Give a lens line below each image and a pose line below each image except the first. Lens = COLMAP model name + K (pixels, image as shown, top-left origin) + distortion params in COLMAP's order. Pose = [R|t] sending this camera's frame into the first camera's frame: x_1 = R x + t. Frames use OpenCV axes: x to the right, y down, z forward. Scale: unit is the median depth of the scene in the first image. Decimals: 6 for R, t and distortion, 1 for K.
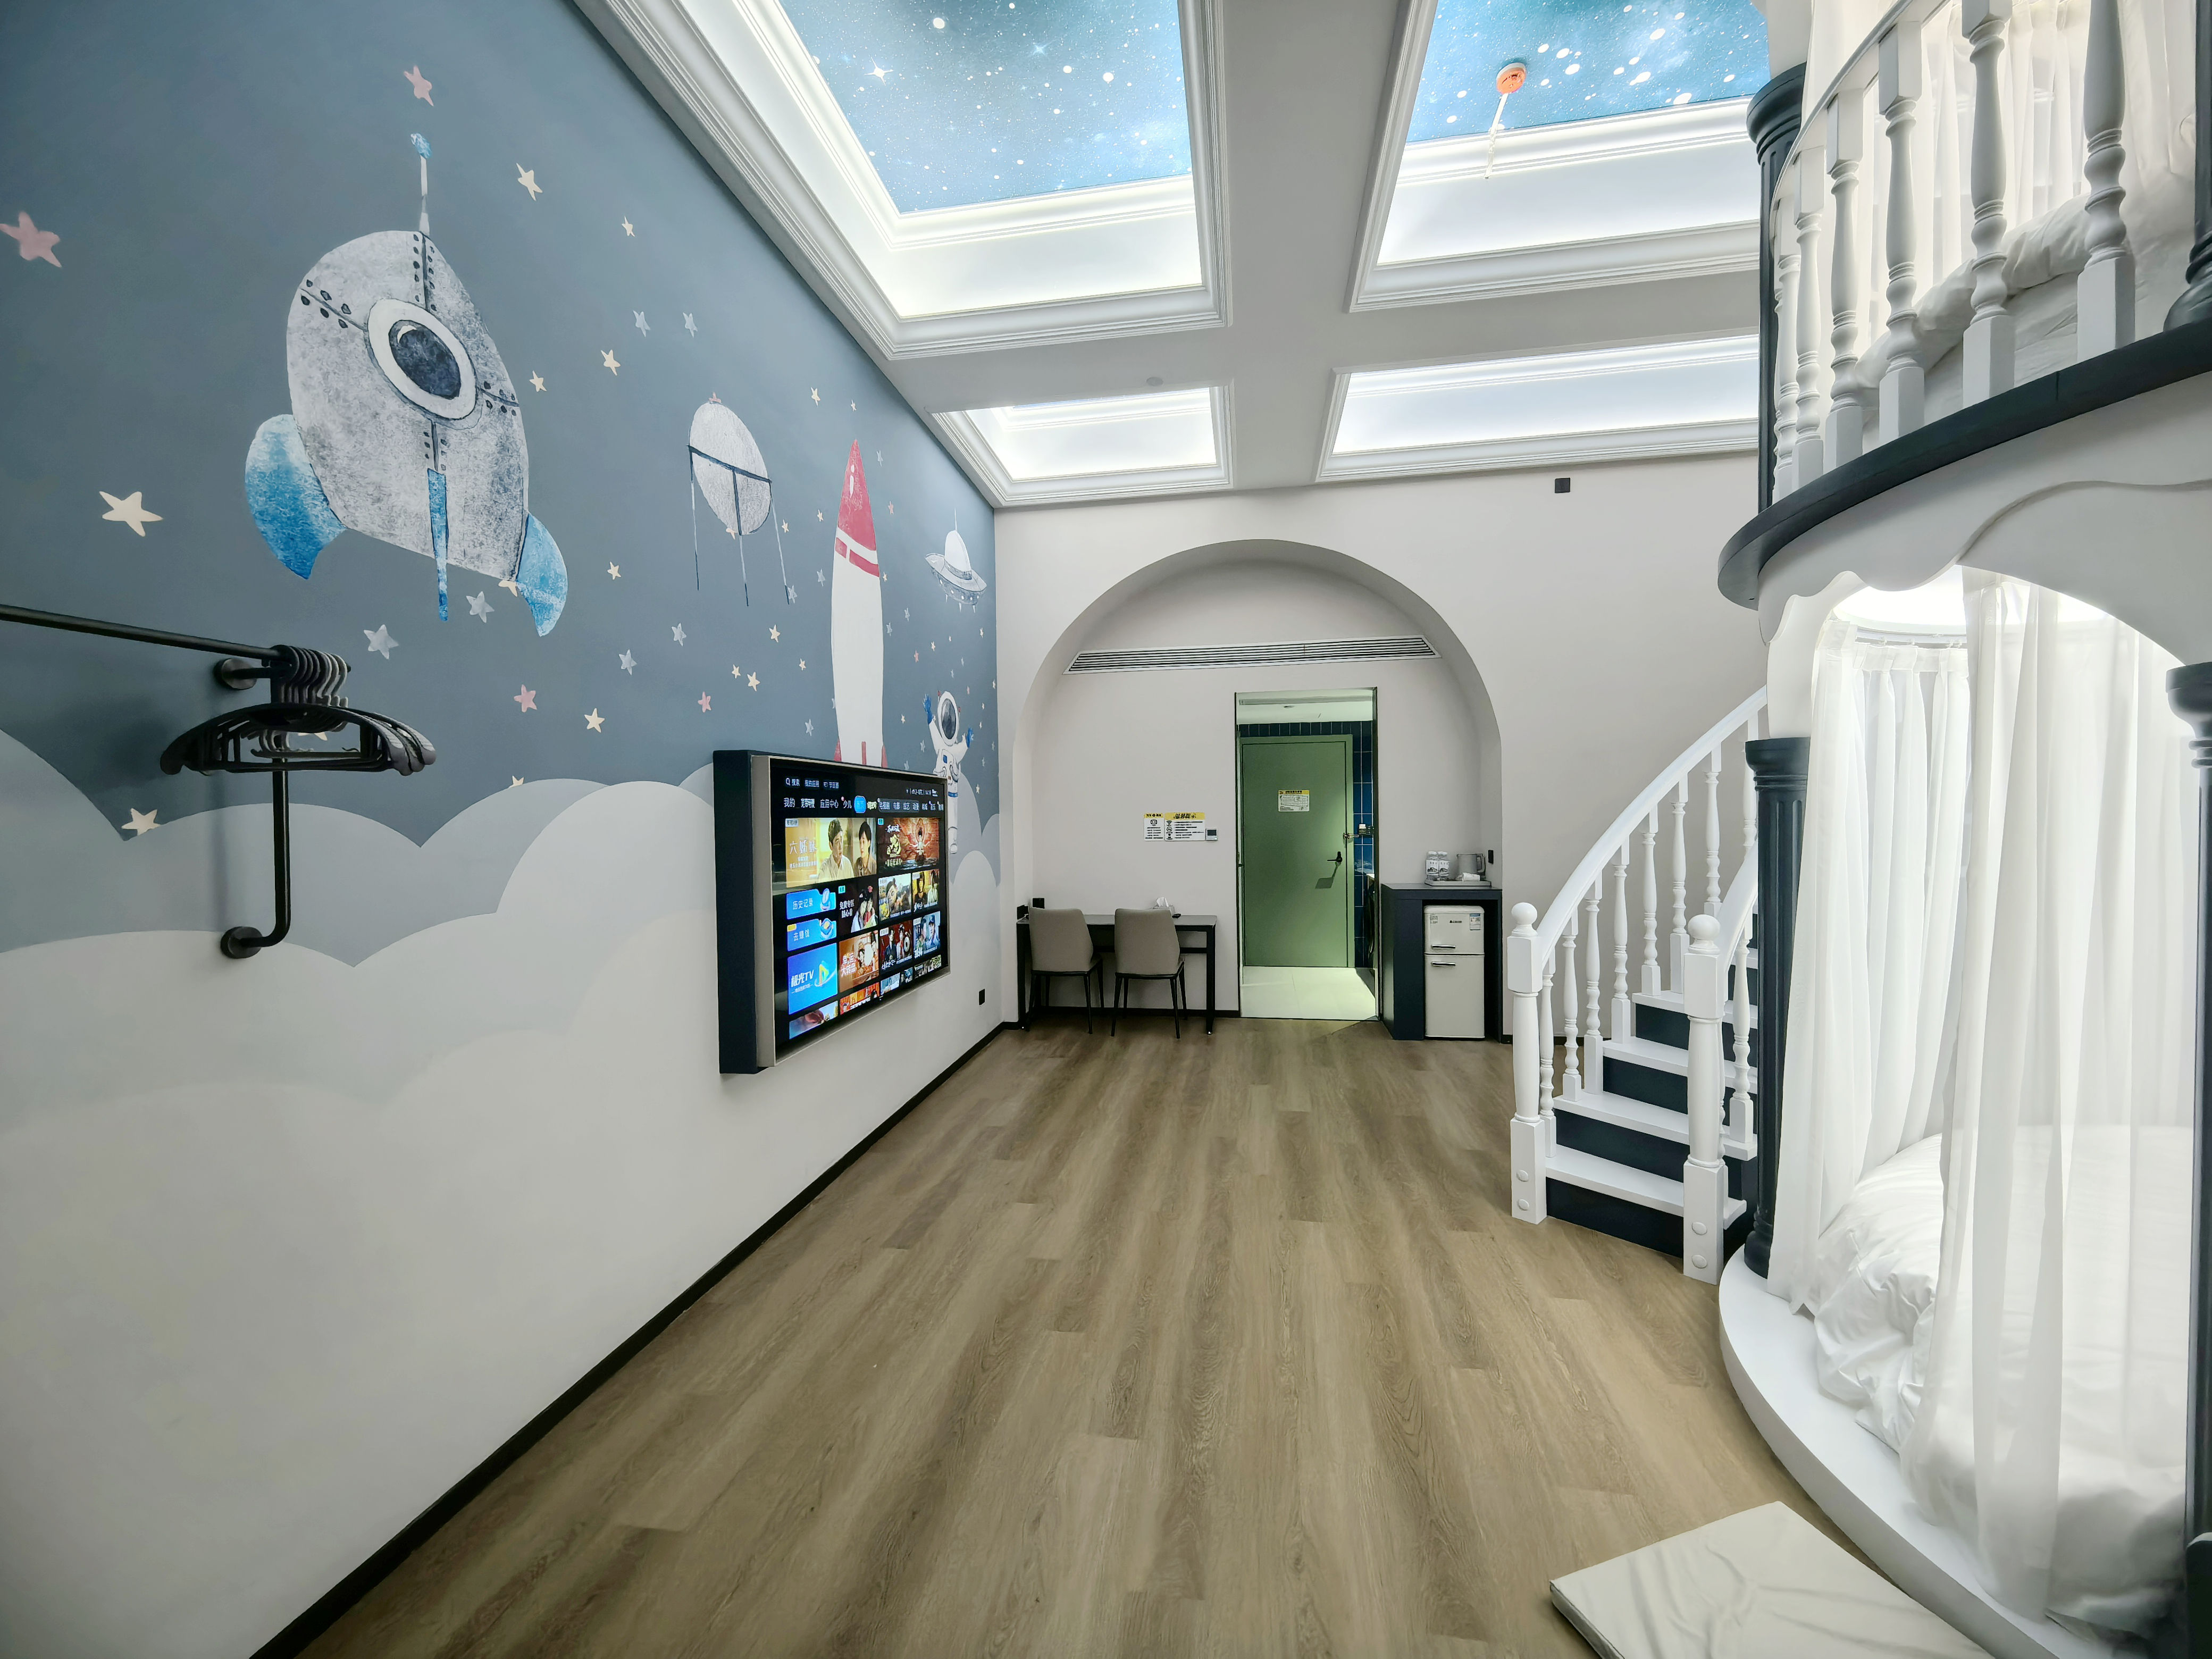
lens RADIAL K [[867.4, 0, 1111.4], [0, 867.4, 831.9], [0, 0, 1]] dist [0.013633, -0.003084]
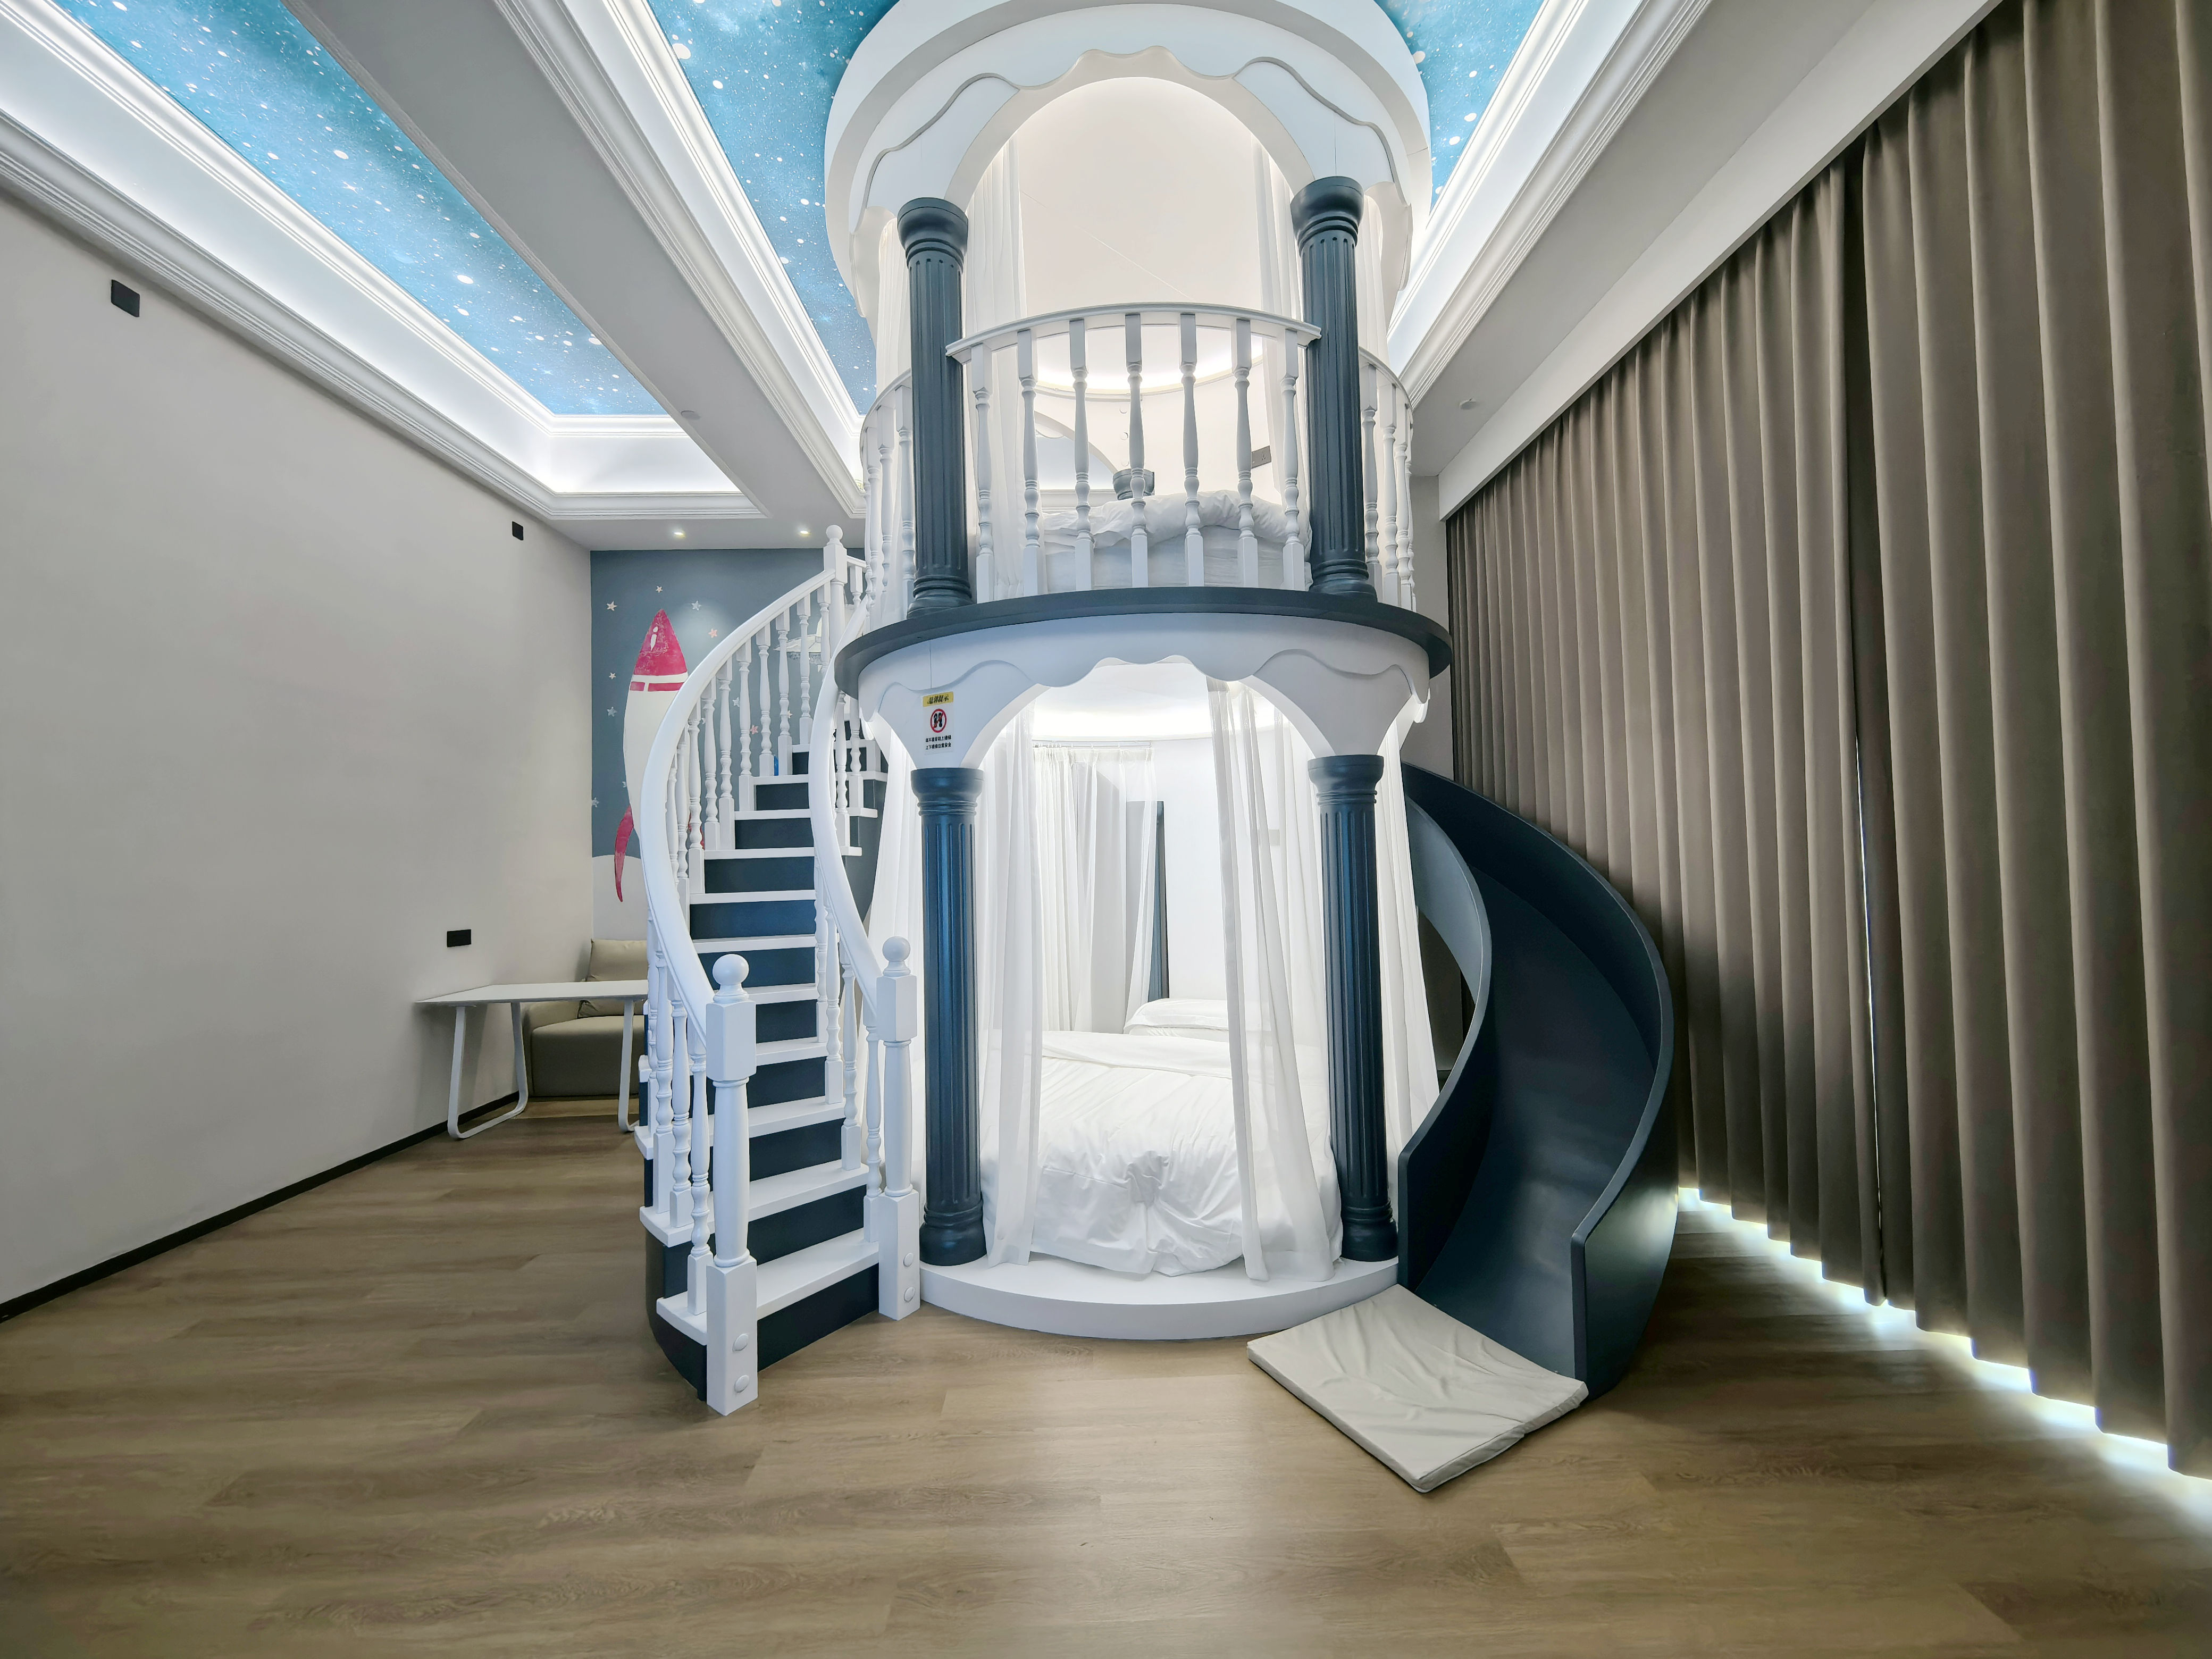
lens RADIAL K [[867.4, 0, 1111.4], [0, 867.4, 831.9], [0, 0, 1]] dist [0.013633, -0.003084]
pose [[-0.191490, 0.043208, 0.980543, -0.298454], [0.047619, 0.998263, -0.034690, 0.017994], [-0.980339, 0.040050, -0.193215, 0.819128]]
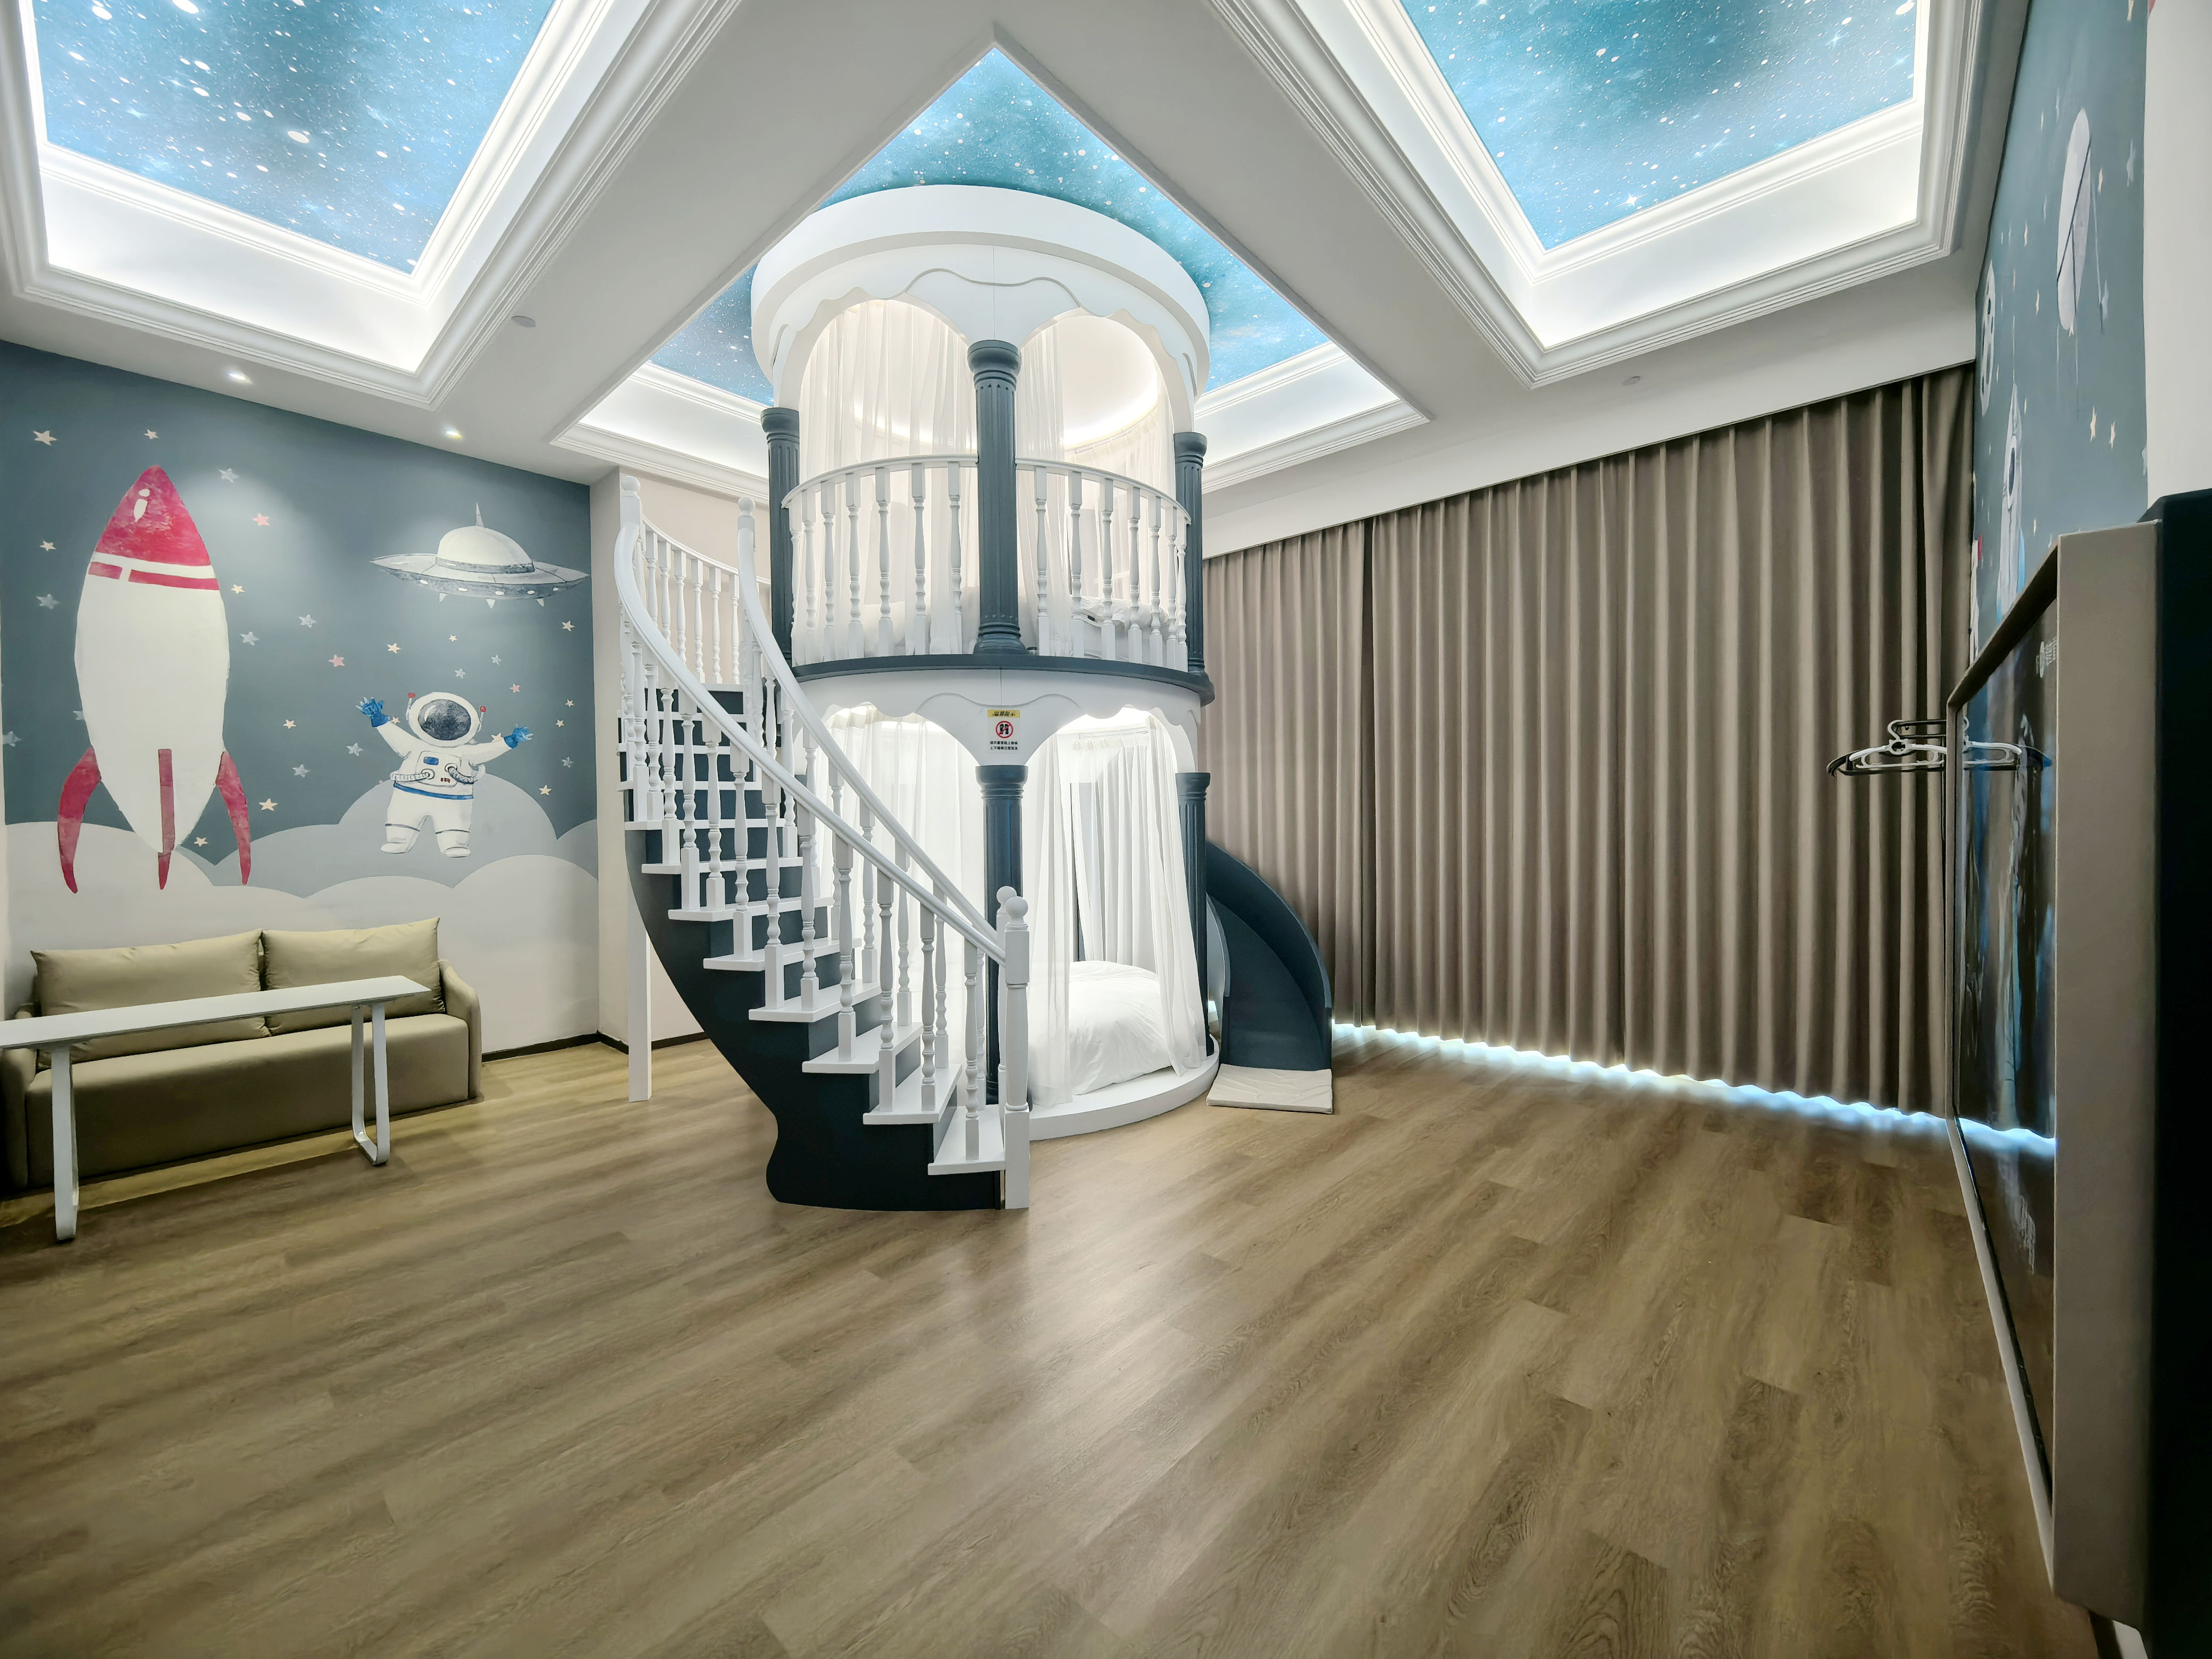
lens RADIAL K [[867.4, 0, 1111.4], [0, 867.4, 831.9], [0, 0, 1]] dist [0.013633, -0.003084]
pose [[-0.846074, 0.014507, 0.532868, -0.167744], [0.032444, 0.999178, 0.024310, -0.017420], [-0.532078, 0.037857, -0.845849, 1.801109]]
